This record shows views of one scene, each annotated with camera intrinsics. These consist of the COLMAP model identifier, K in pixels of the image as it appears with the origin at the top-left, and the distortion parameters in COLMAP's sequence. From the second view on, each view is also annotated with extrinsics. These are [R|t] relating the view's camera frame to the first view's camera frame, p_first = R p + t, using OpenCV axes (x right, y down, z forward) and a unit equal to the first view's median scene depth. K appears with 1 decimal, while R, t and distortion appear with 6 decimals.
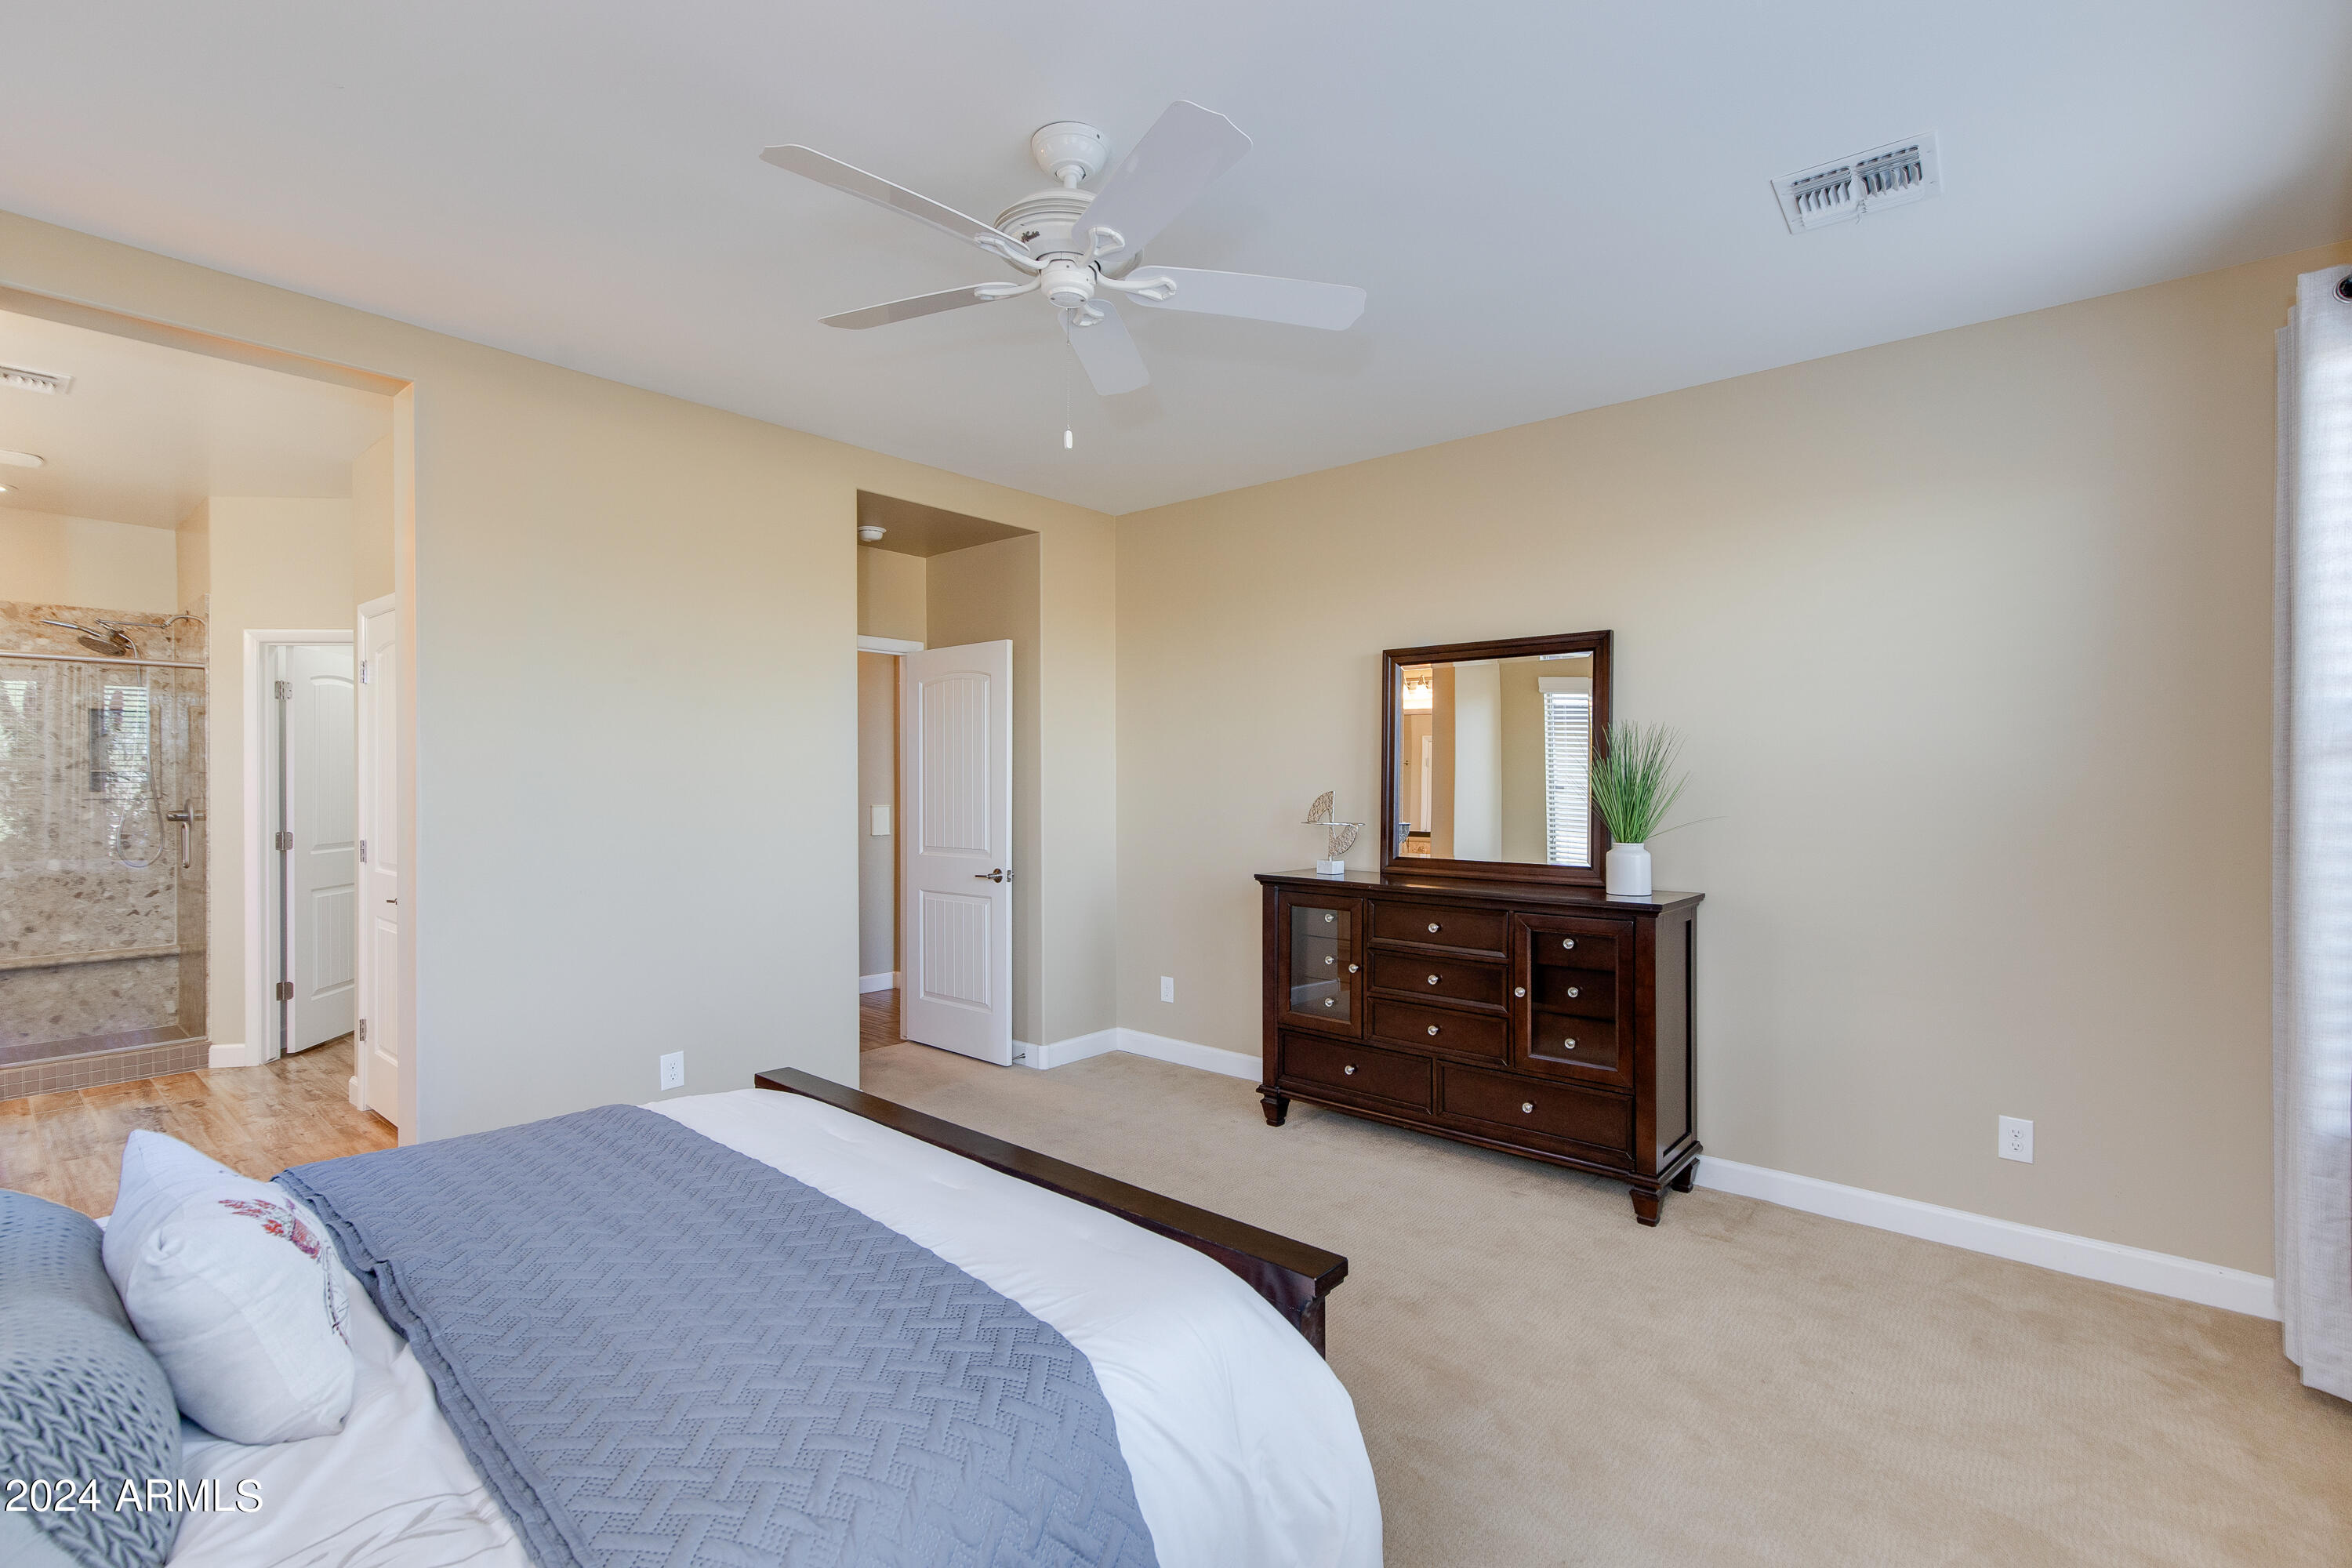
lens RADIAL K [[1053.8, 0, 1175.9], [0, 1053.8, 786.9], [0, 0, 1]] dist [0.000855, -0.001567]
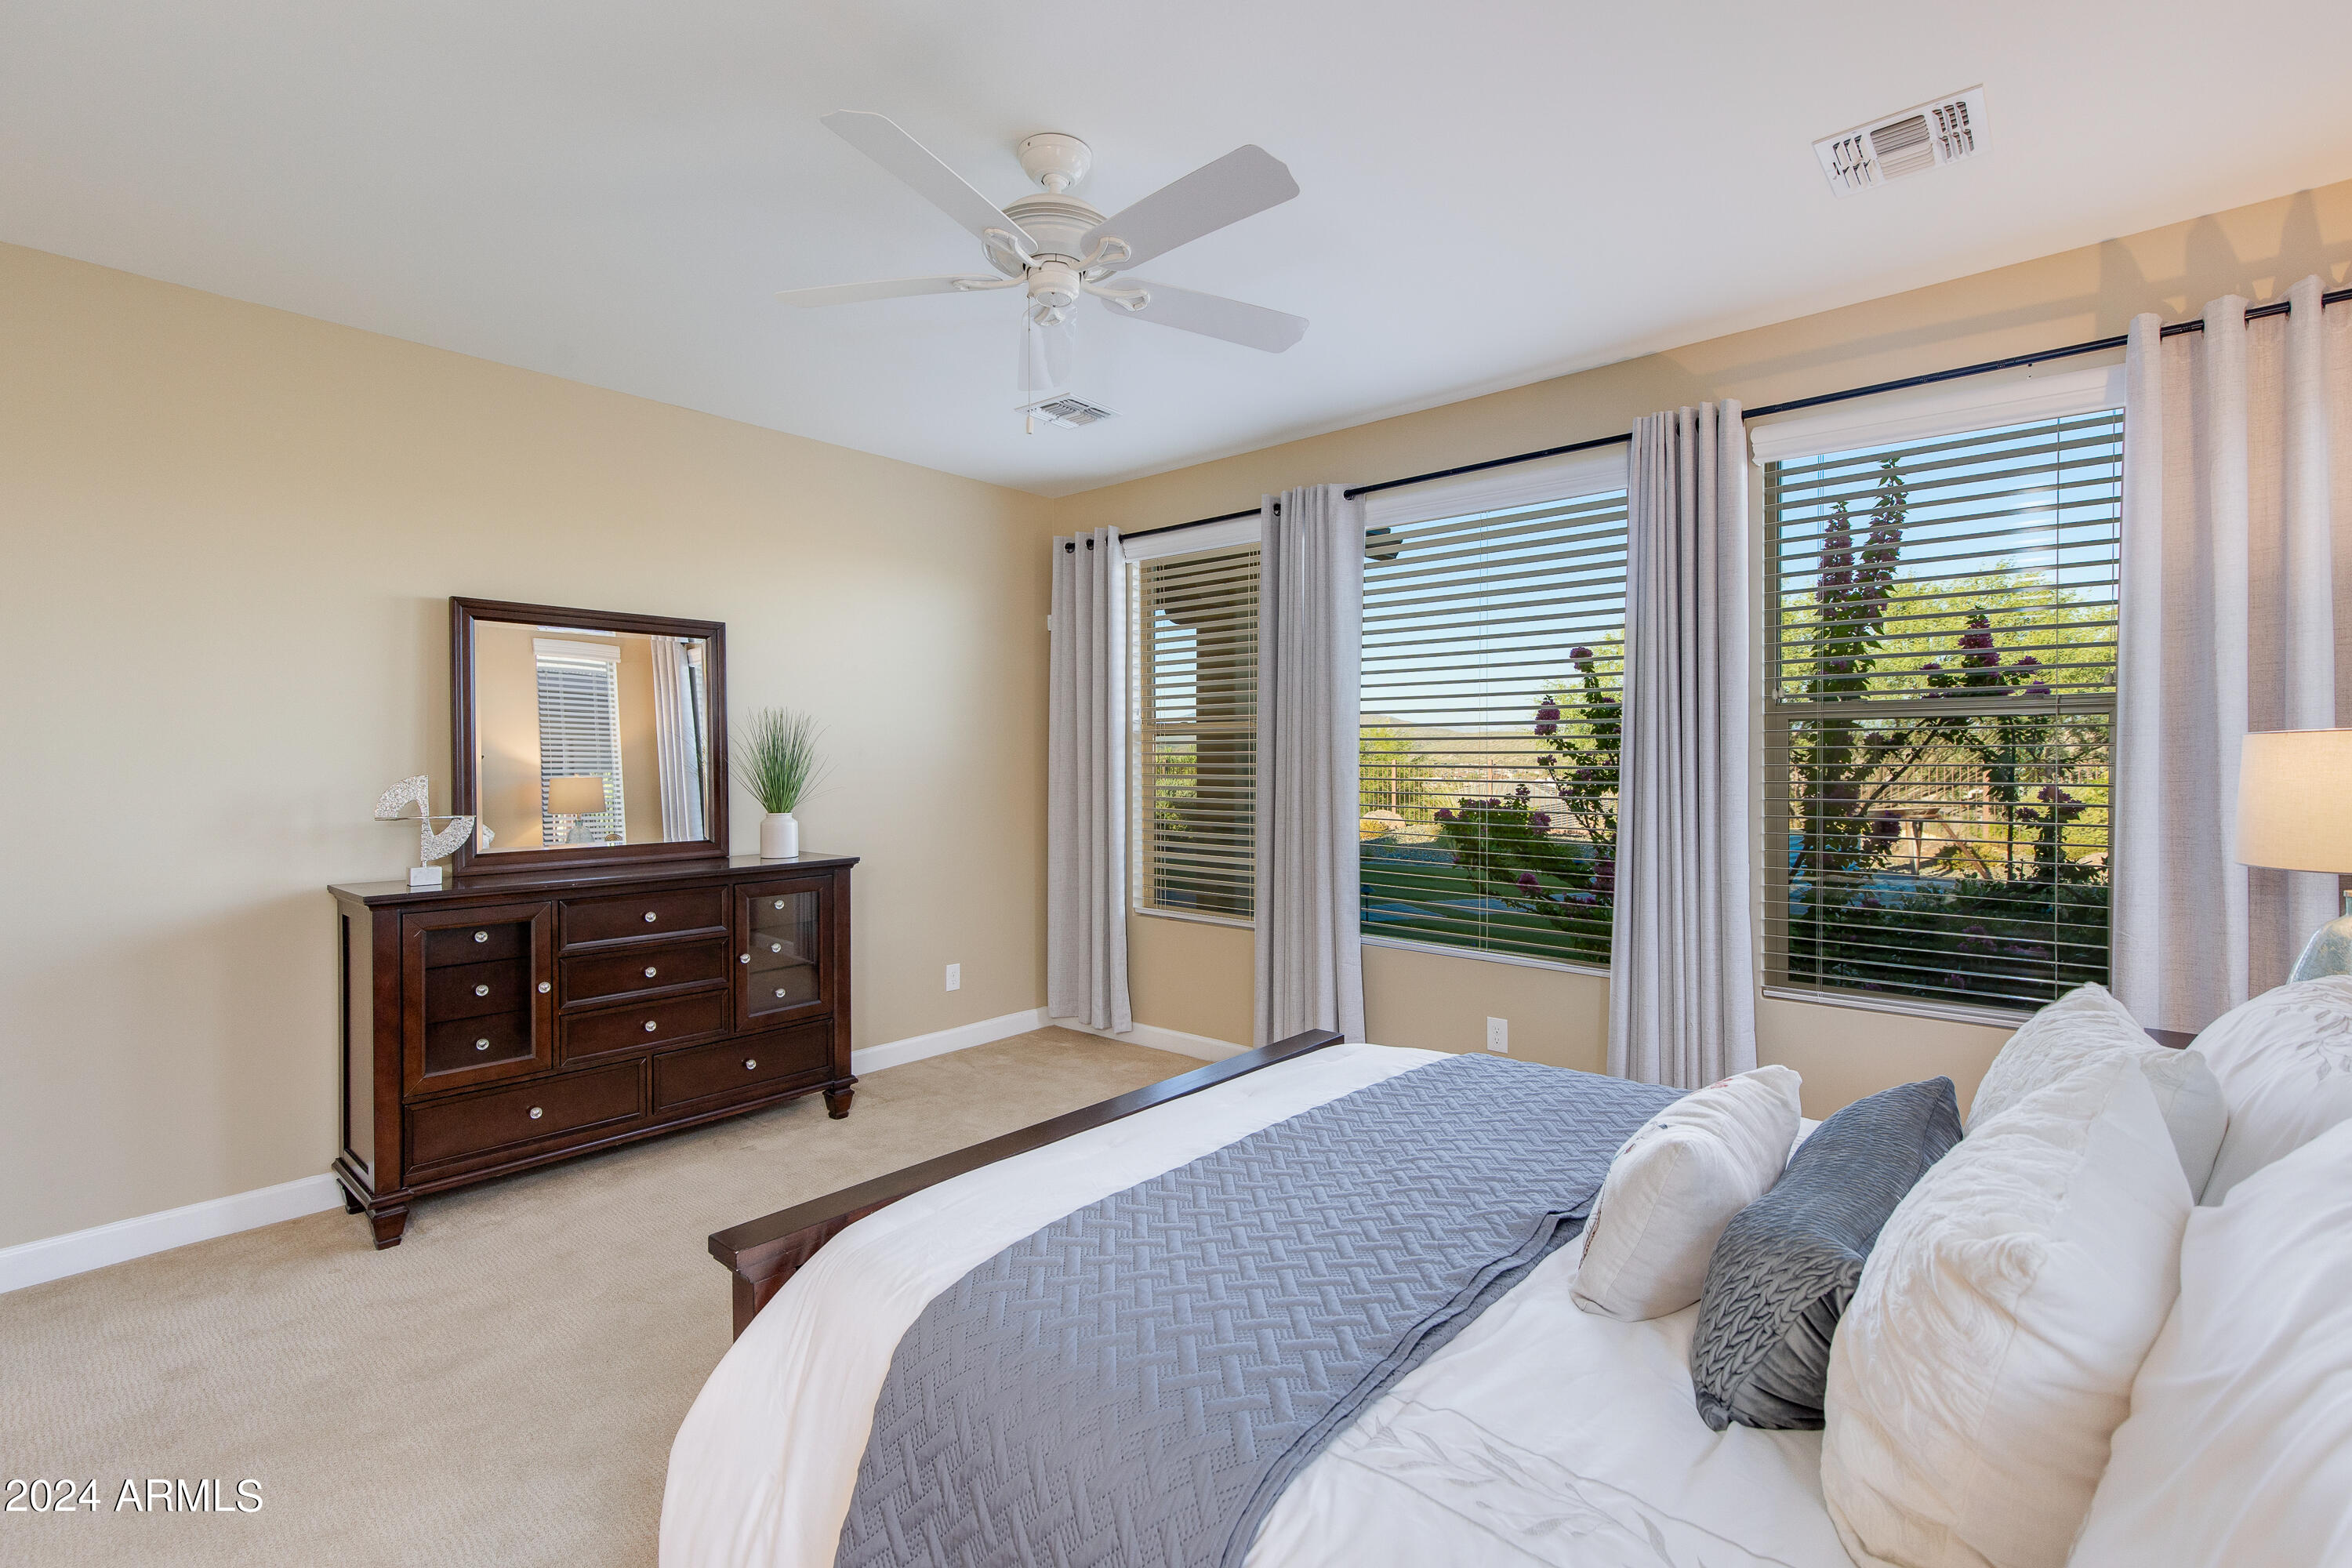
lens RADIAL K [[1057.7, 0, 1150.6], [0, 1057.7, 778.4], [0, 0, 1]] dist [0.004498, 0.000225]
pose [[0.025729, -0.023014, 0.999404, -0.719230], [0.005914, 0.999721, 0.022869, -0.009565], [-0.999651, 0.005322, 0.025858, 0.556054]]
